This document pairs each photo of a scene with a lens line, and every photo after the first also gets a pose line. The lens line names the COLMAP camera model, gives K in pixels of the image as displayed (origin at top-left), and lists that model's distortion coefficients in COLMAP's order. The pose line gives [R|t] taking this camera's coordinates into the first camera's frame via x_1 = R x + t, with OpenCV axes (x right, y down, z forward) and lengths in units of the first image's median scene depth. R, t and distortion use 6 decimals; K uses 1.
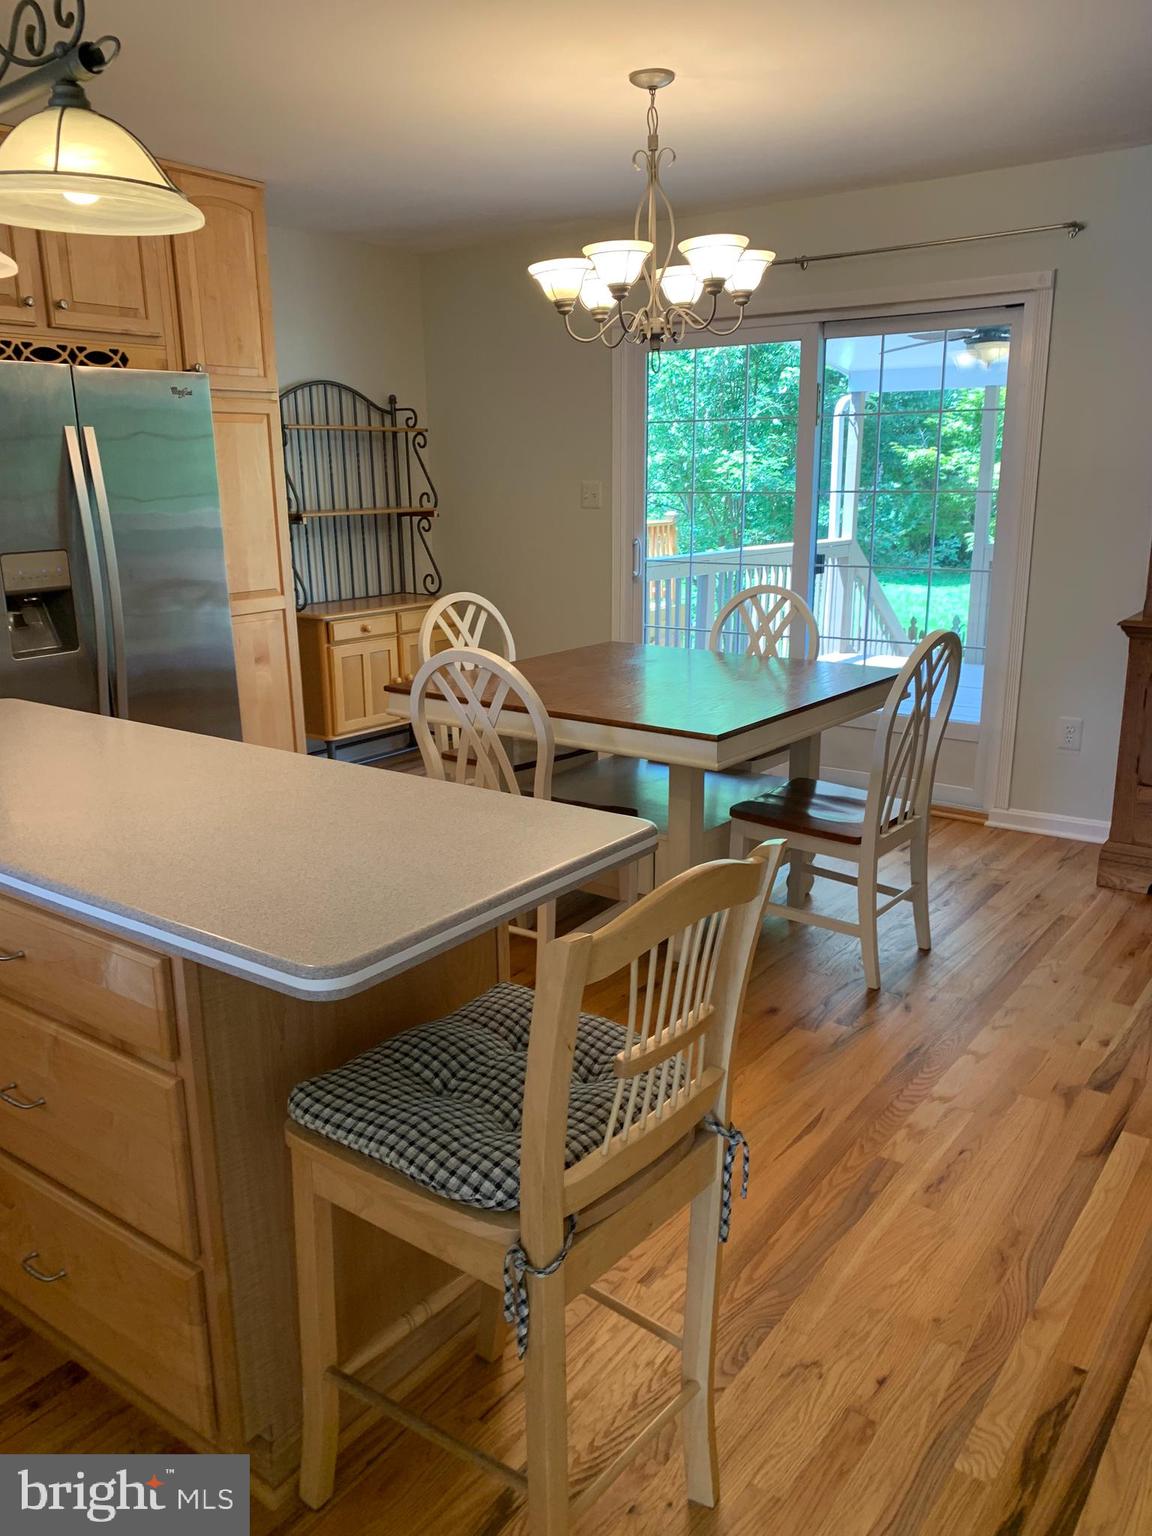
lens RADIAL K [[1168.6, 0, 576.0], [0, 1168.6, 768.0], [0, 0, 1]] dist [-0.102129, 0.208411]
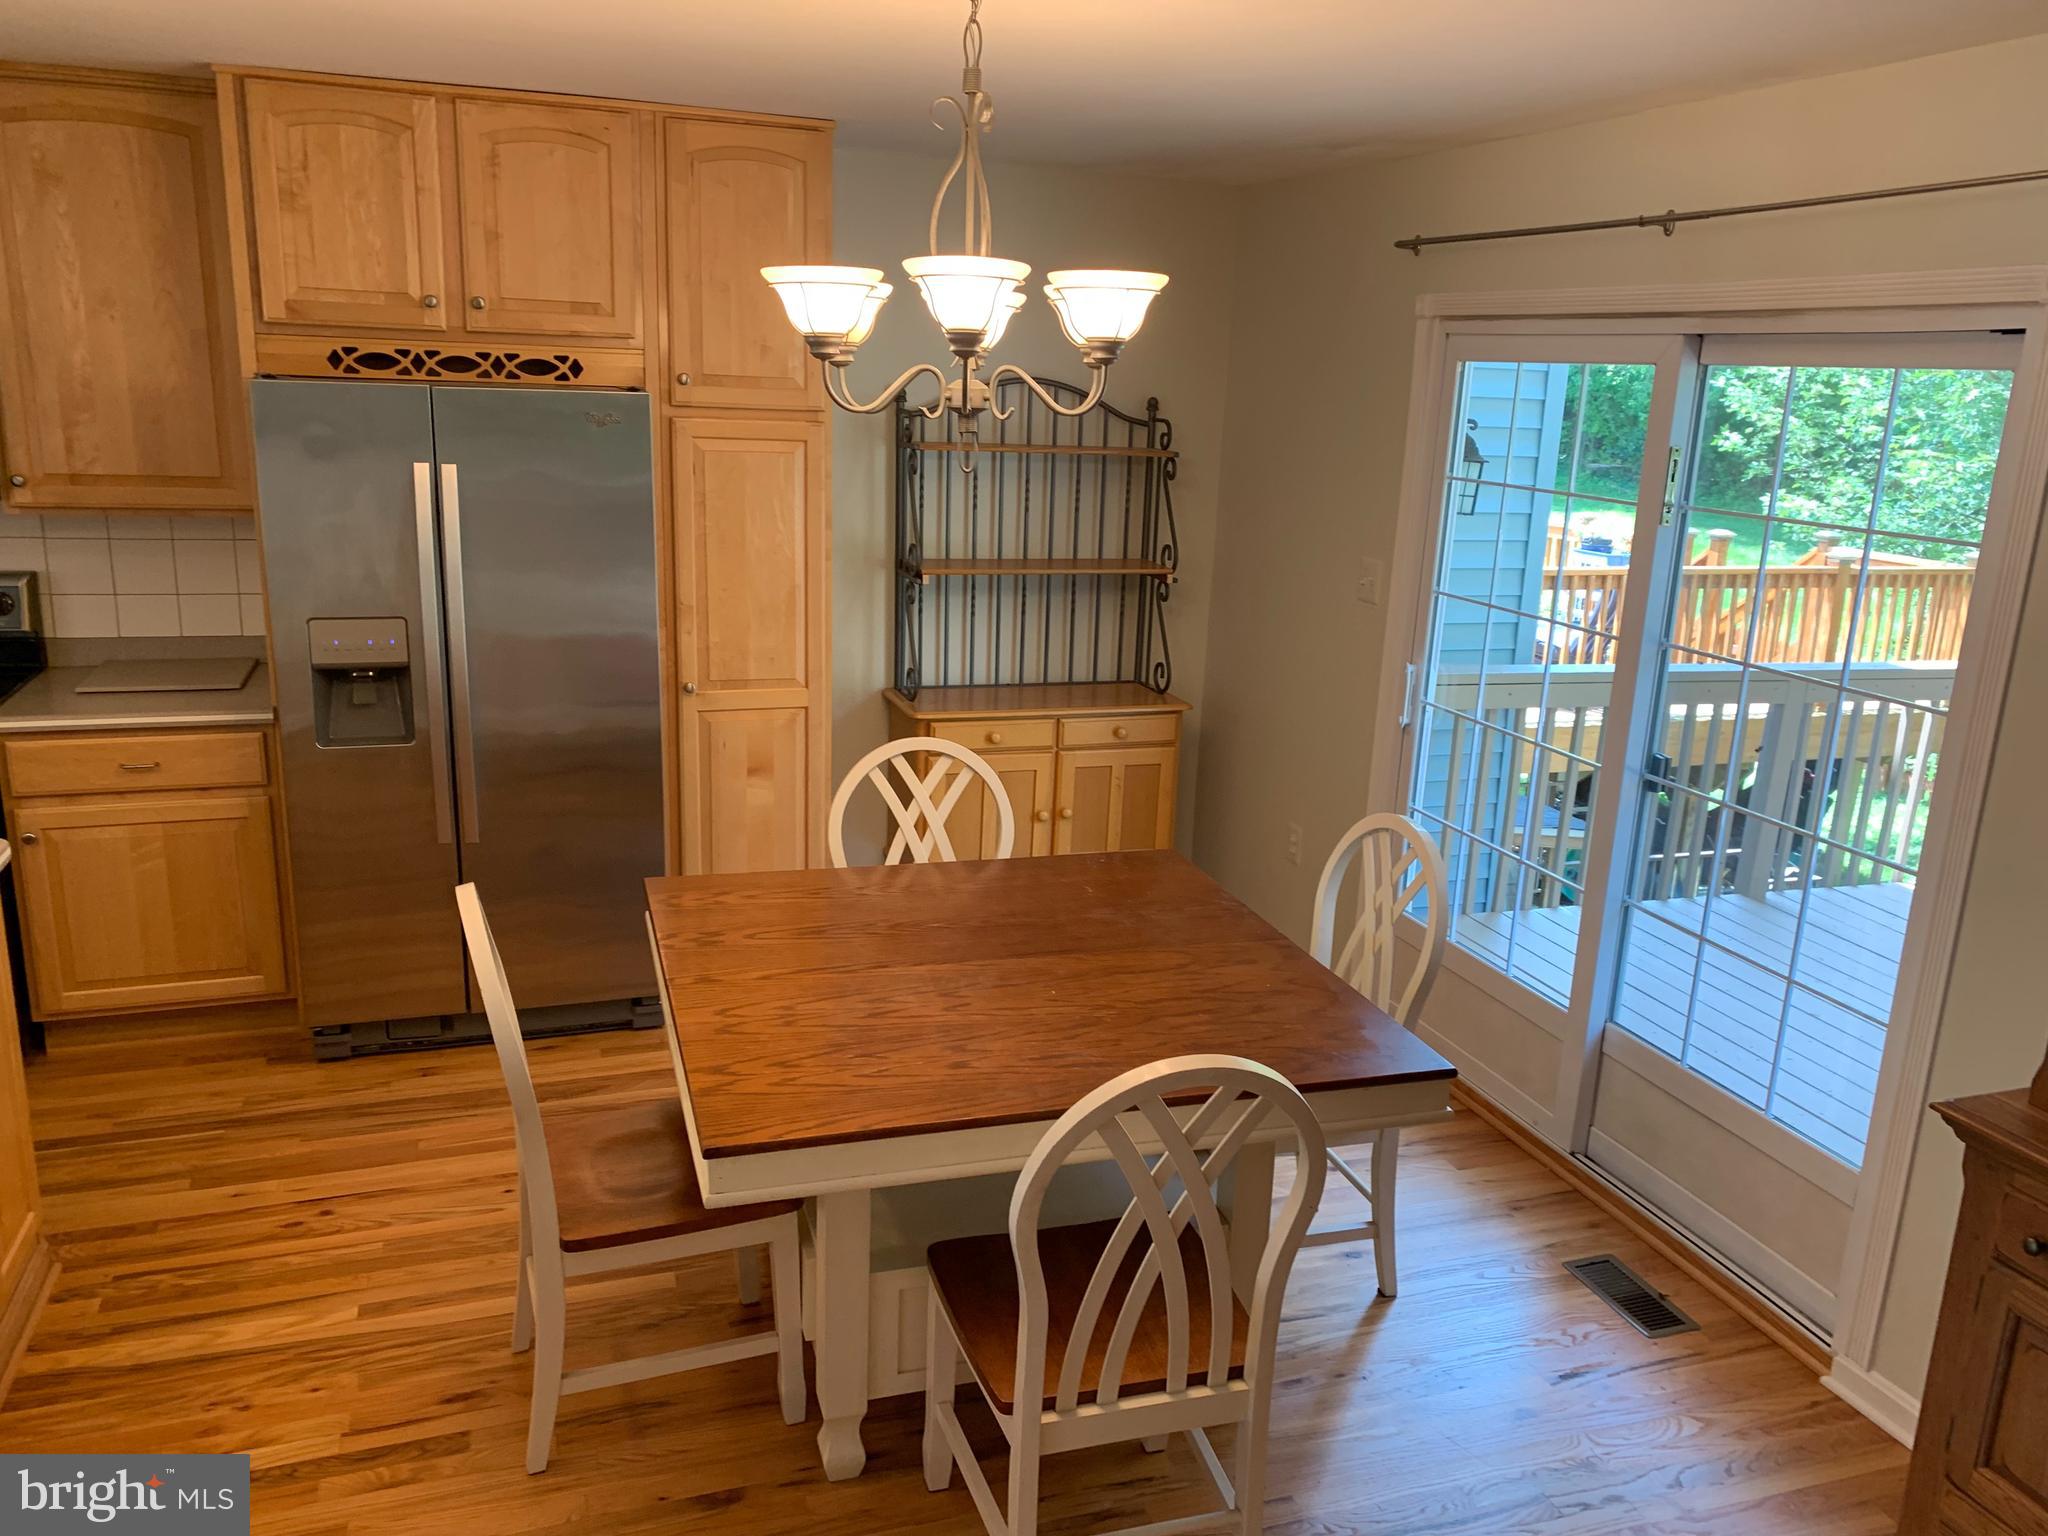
lens RADIAL K [[1530.2, 0, 1031.1], [0, 1530.2, 759.8], [0, 0, 1]] dist [0.068897, -0.072035]
pose [[0.834480, 0.180620, -0.520595, 0.414445], [-0.191906, 0.980868, 0.032698, -0.181910], [0.516541, 0.072619, 0.853178, 0.288834]]
